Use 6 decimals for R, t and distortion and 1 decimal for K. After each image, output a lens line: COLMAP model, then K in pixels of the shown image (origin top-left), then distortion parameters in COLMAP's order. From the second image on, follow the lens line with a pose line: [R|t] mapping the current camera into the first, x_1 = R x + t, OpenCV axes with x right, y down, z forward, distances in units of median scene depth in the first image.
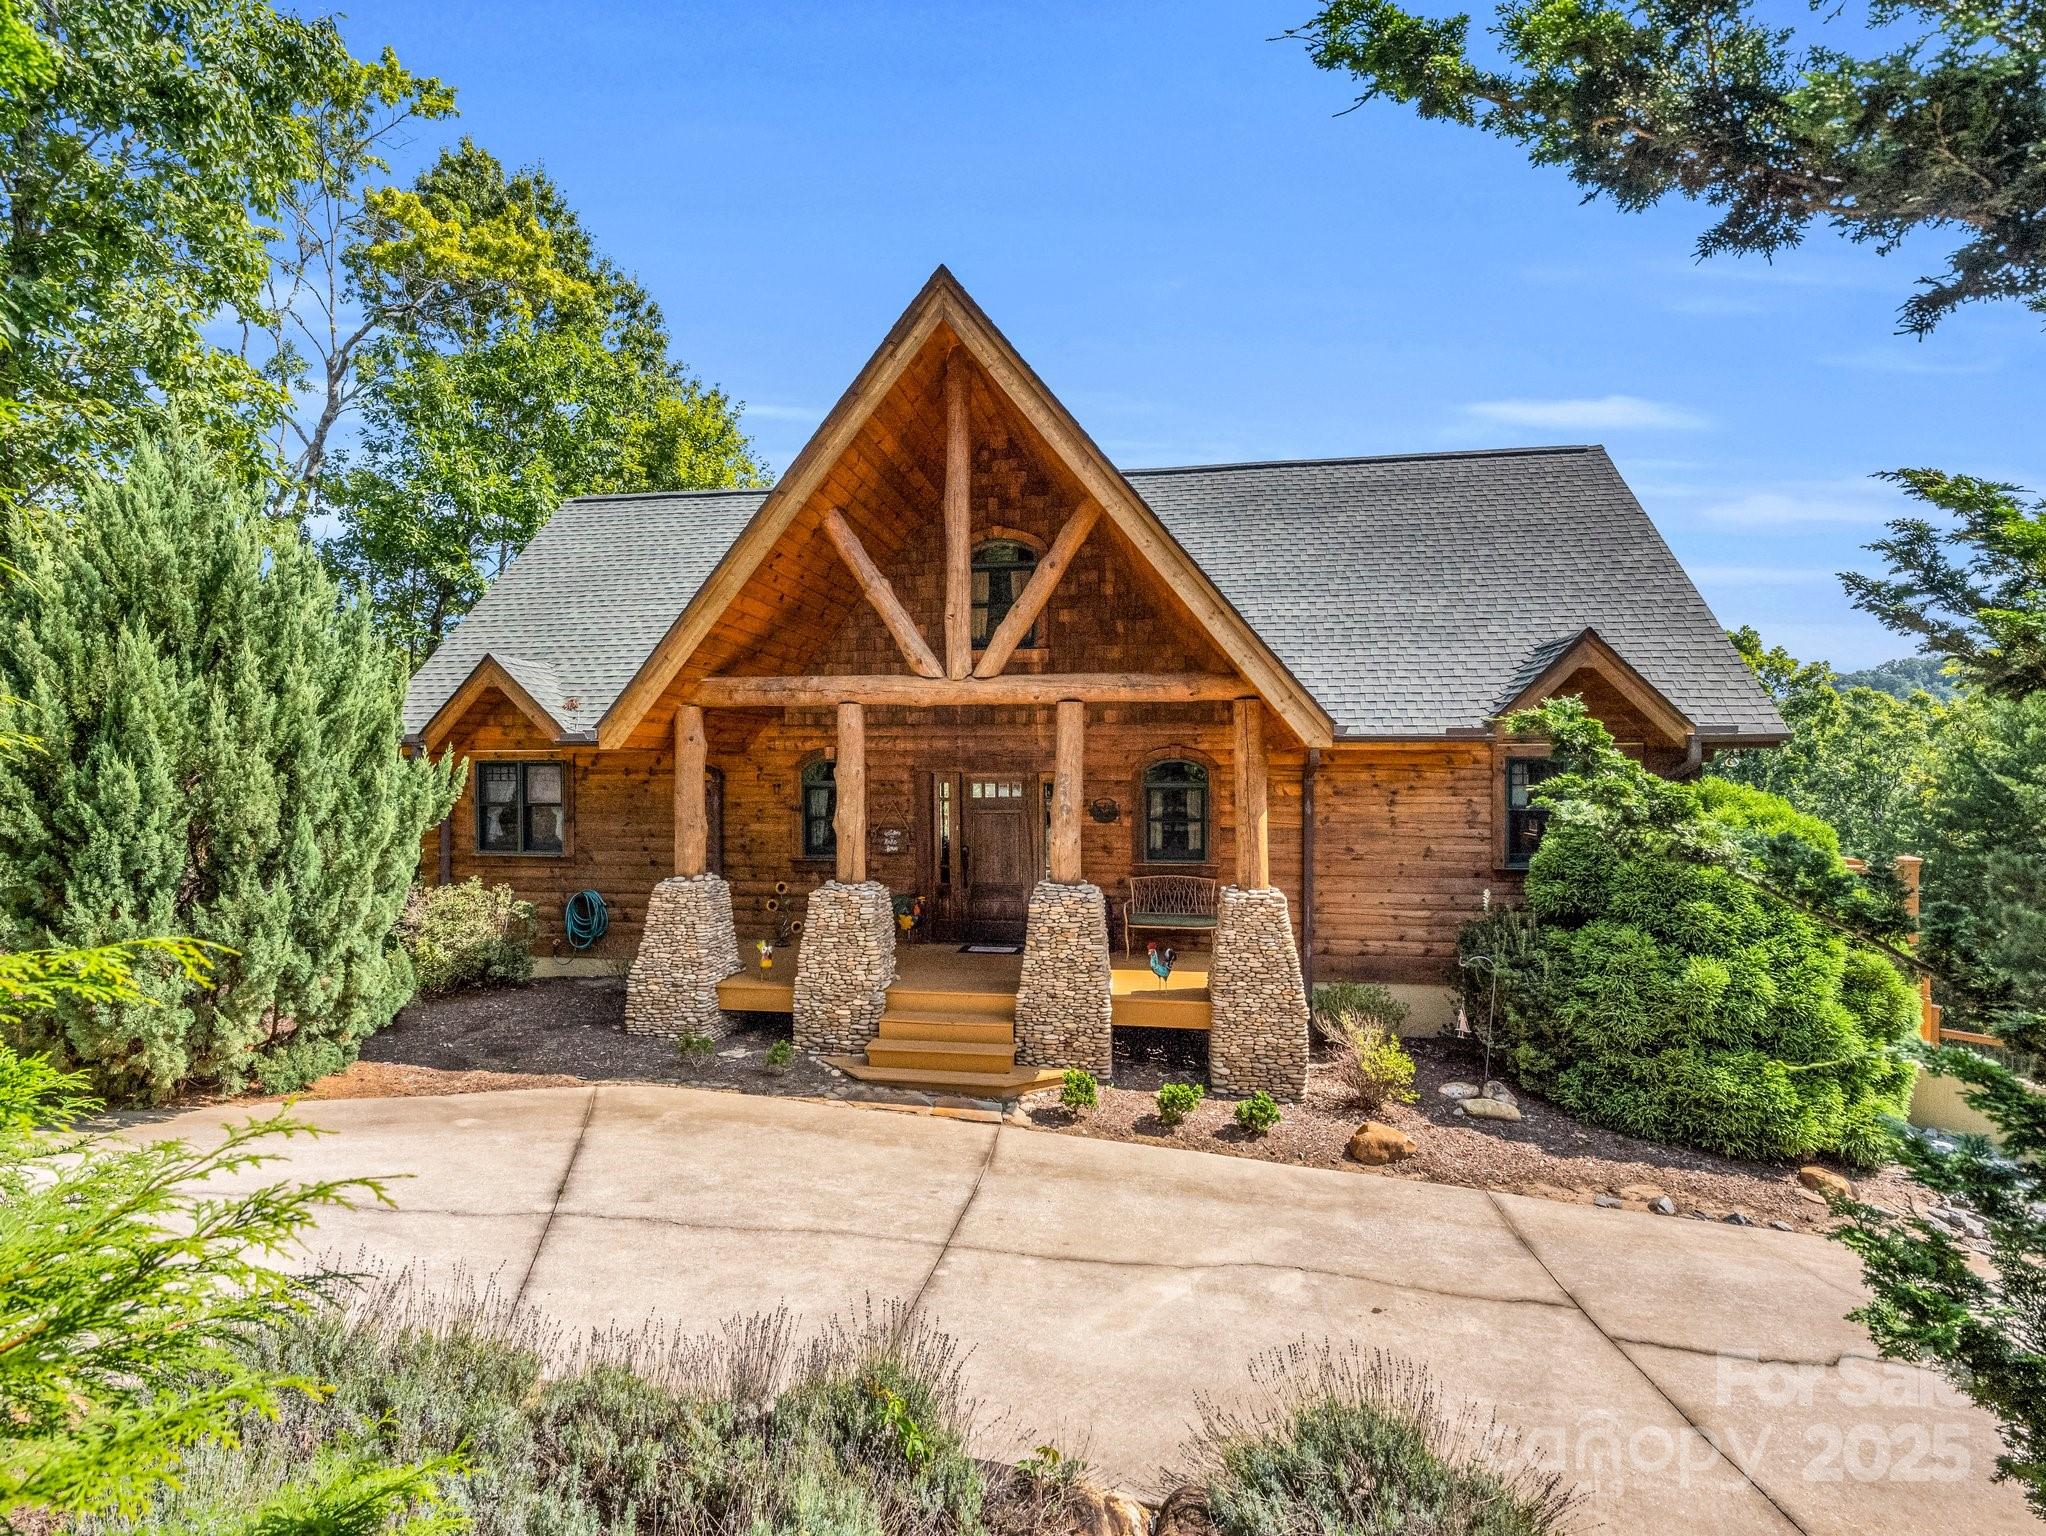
lens RADIAL K [[1011.6, 0, 1022.8], [0, 1011.6, 793.8], [0, 0, 1]] dist [-0.014438, -0.000566]
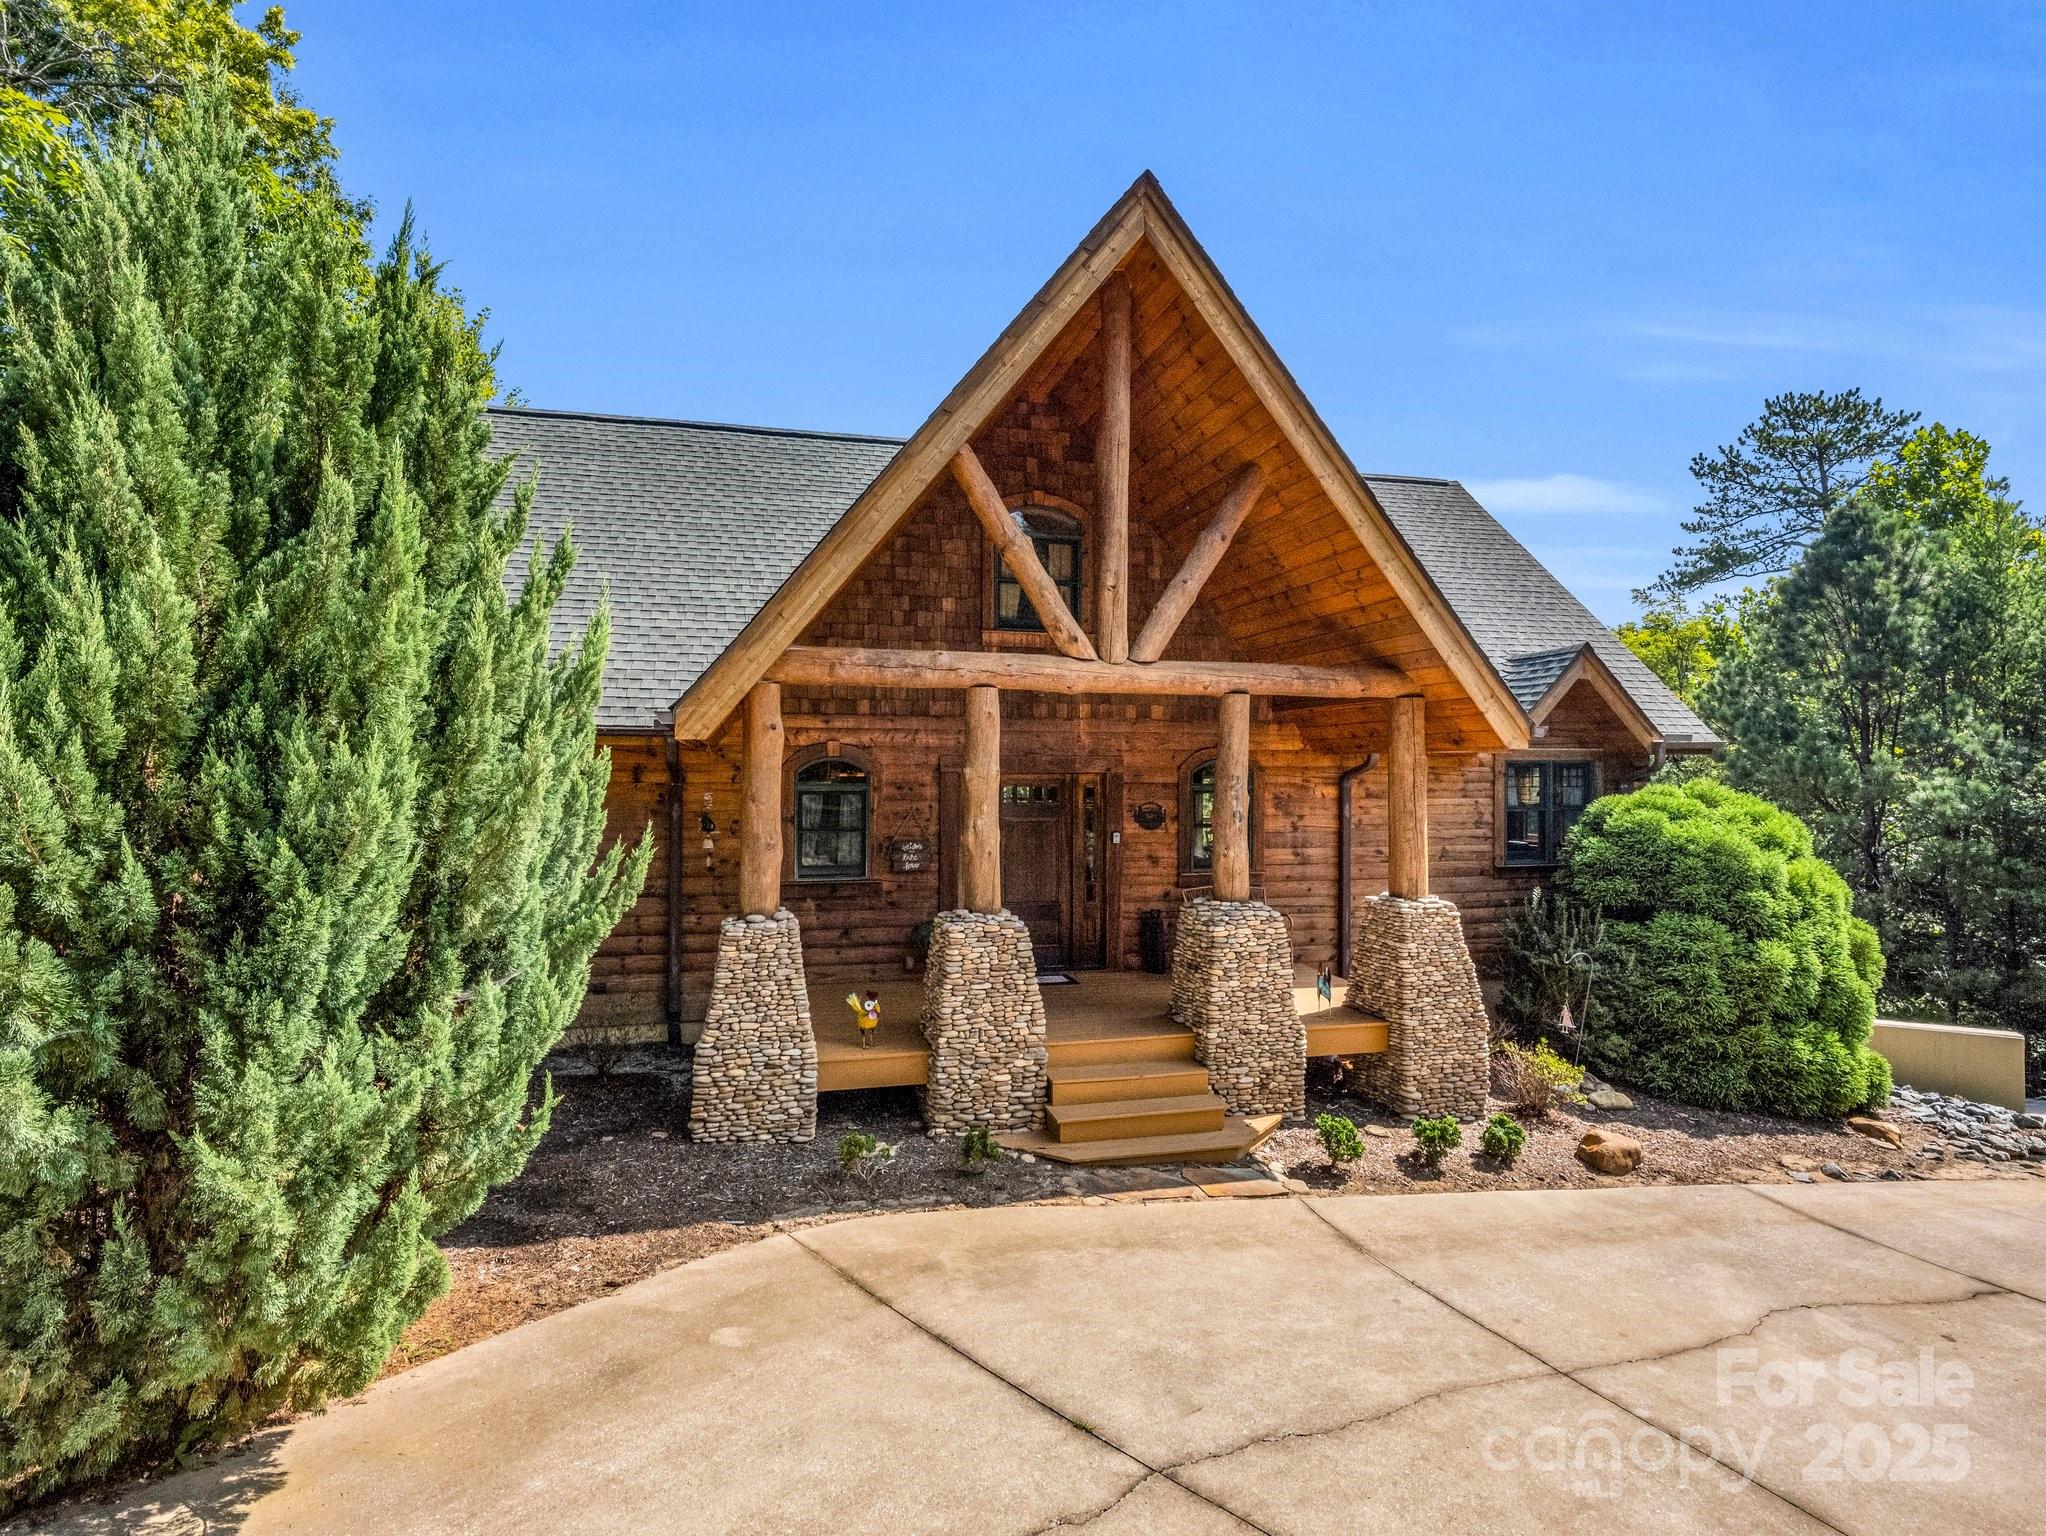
lens RADIAL K [[1009.7, 0, 1023.0], [0, 1009.7, 768.0], [0, 0, 1]] dist [-0.022160, 0.000053]
pose [[0.921690, 0.005776, 0.387883, -0.486066], [0.004601, 0.999656, -0.025818, -0.004858], [-0.387899, 0.025581, 0.921347, 0.274888]]
